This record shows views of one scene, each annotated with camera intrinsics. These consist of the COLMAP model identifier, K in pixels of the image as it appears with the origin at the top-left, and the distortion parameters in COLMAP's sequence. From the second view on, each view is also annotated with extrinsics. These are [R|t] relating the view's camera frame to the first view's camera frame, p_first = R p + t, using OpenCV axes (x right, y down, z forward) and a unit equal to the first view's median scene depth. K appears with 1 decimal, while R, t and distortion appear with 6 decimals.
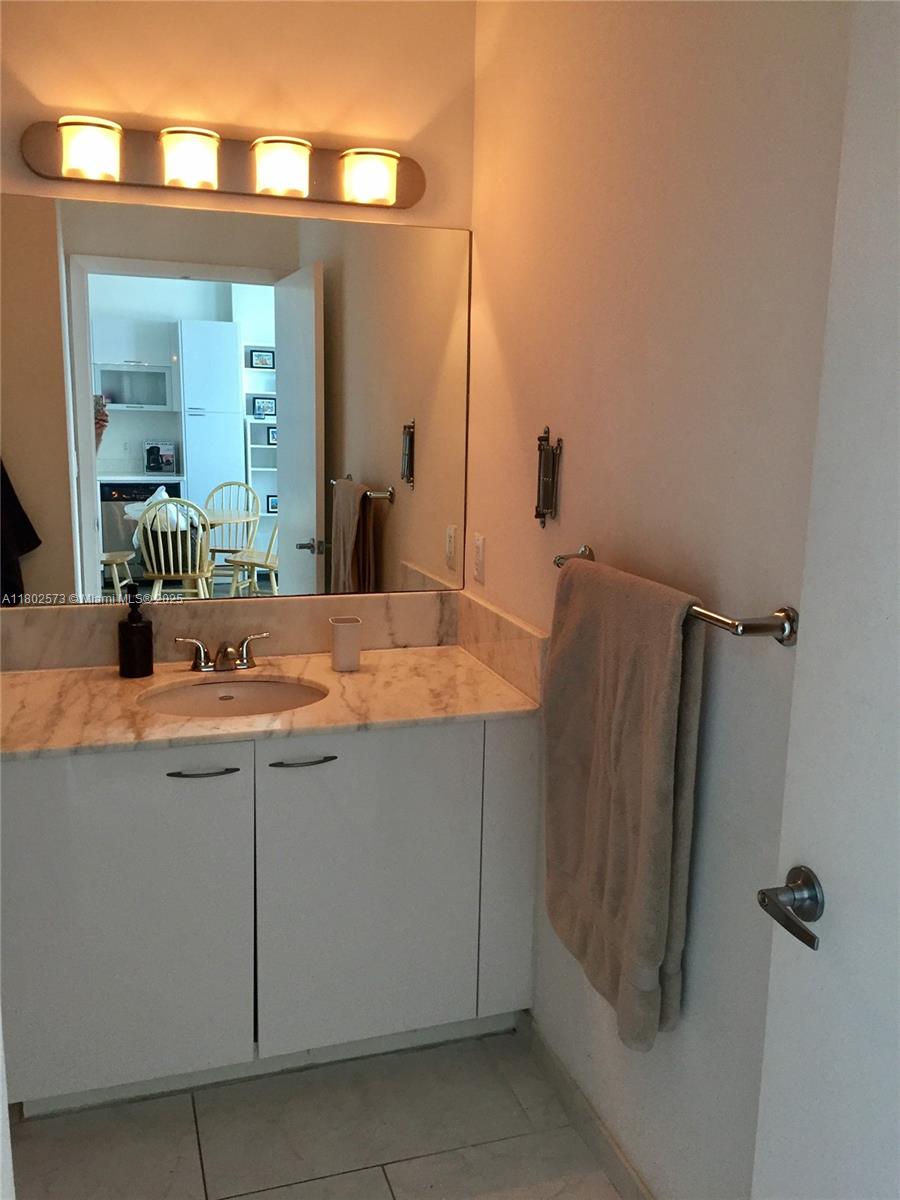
lens RADIAL K [[1022.8, 0, 450.0], [0, 1022.8, 600.0], [0, 0, 1]] dist [0.073595, -0.111998]
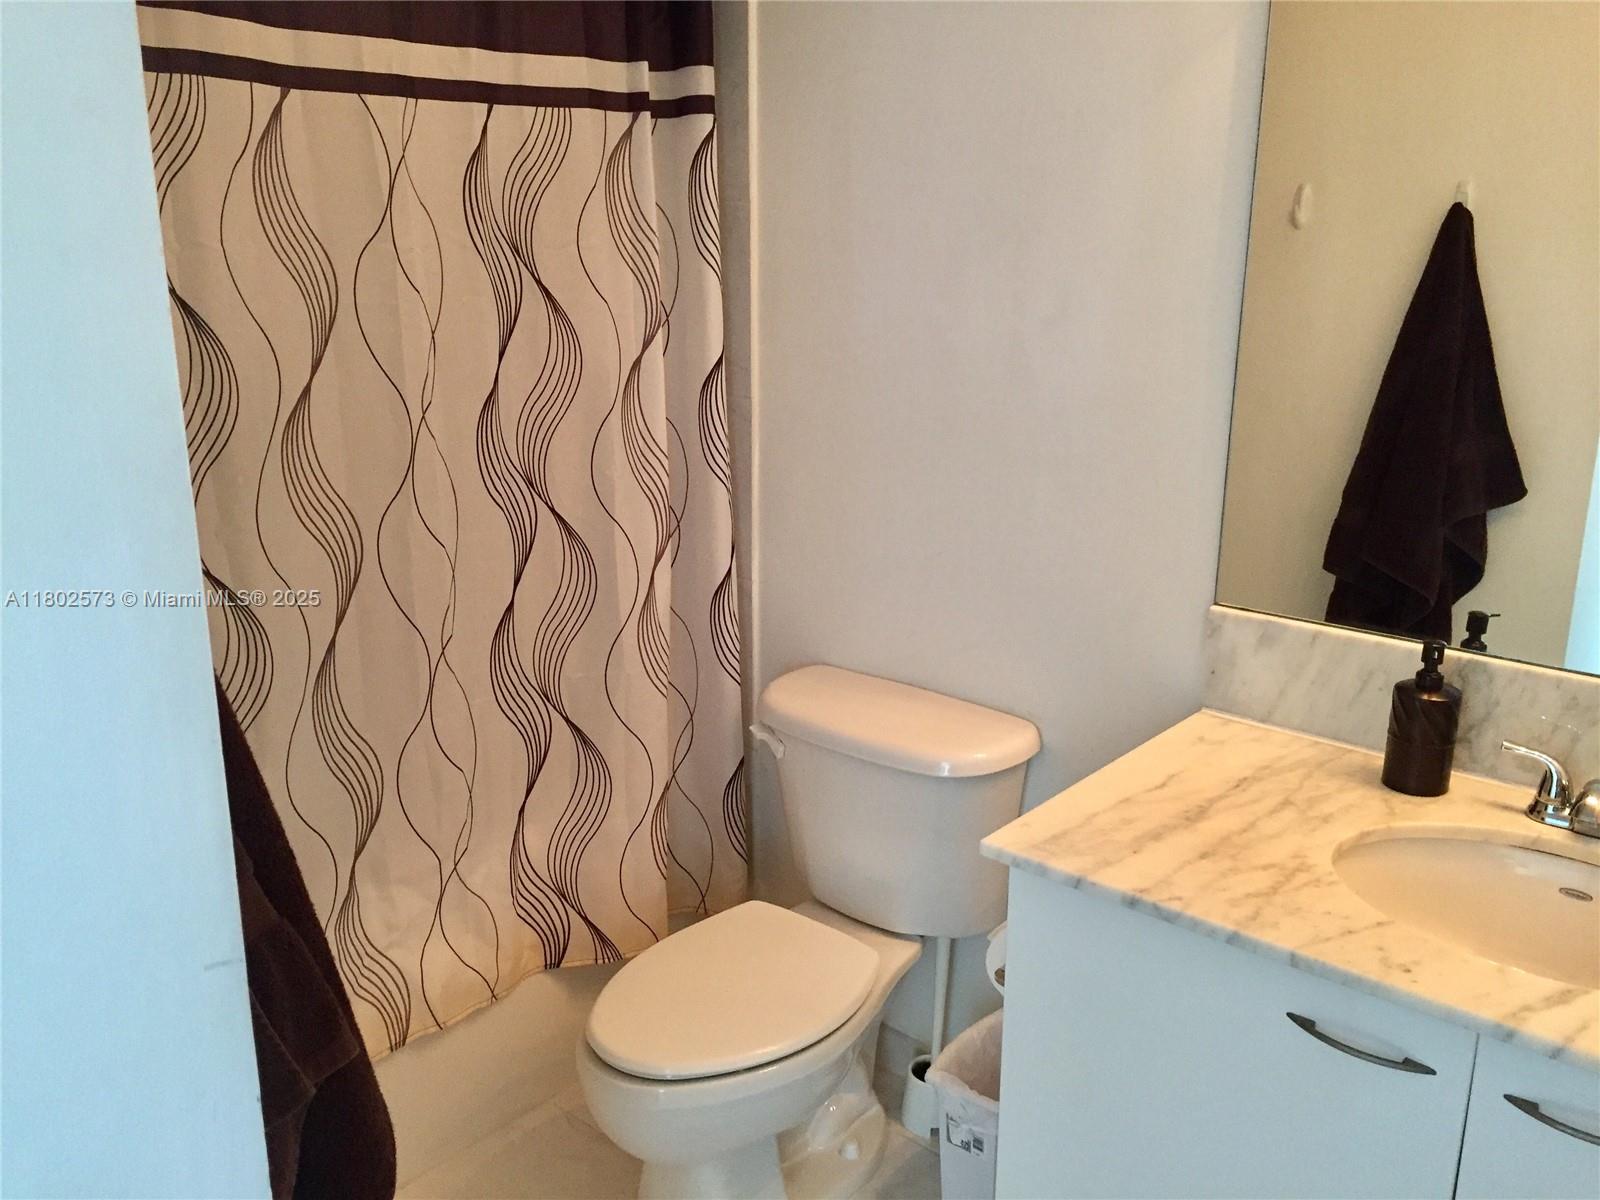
lens RADIAL K [[1363.7, 0, 797.6], [0, 1363.7, 605.3], [0, 0, 1]] dist [0.073595, -0.111998]
pose [[0.499616, 0.212389, -0.839807, 0.109675], [-0.153873, 0.975819, 0.155245, -0.079249], [0.852471, 0.051661, 0.520215, 0.369384]]
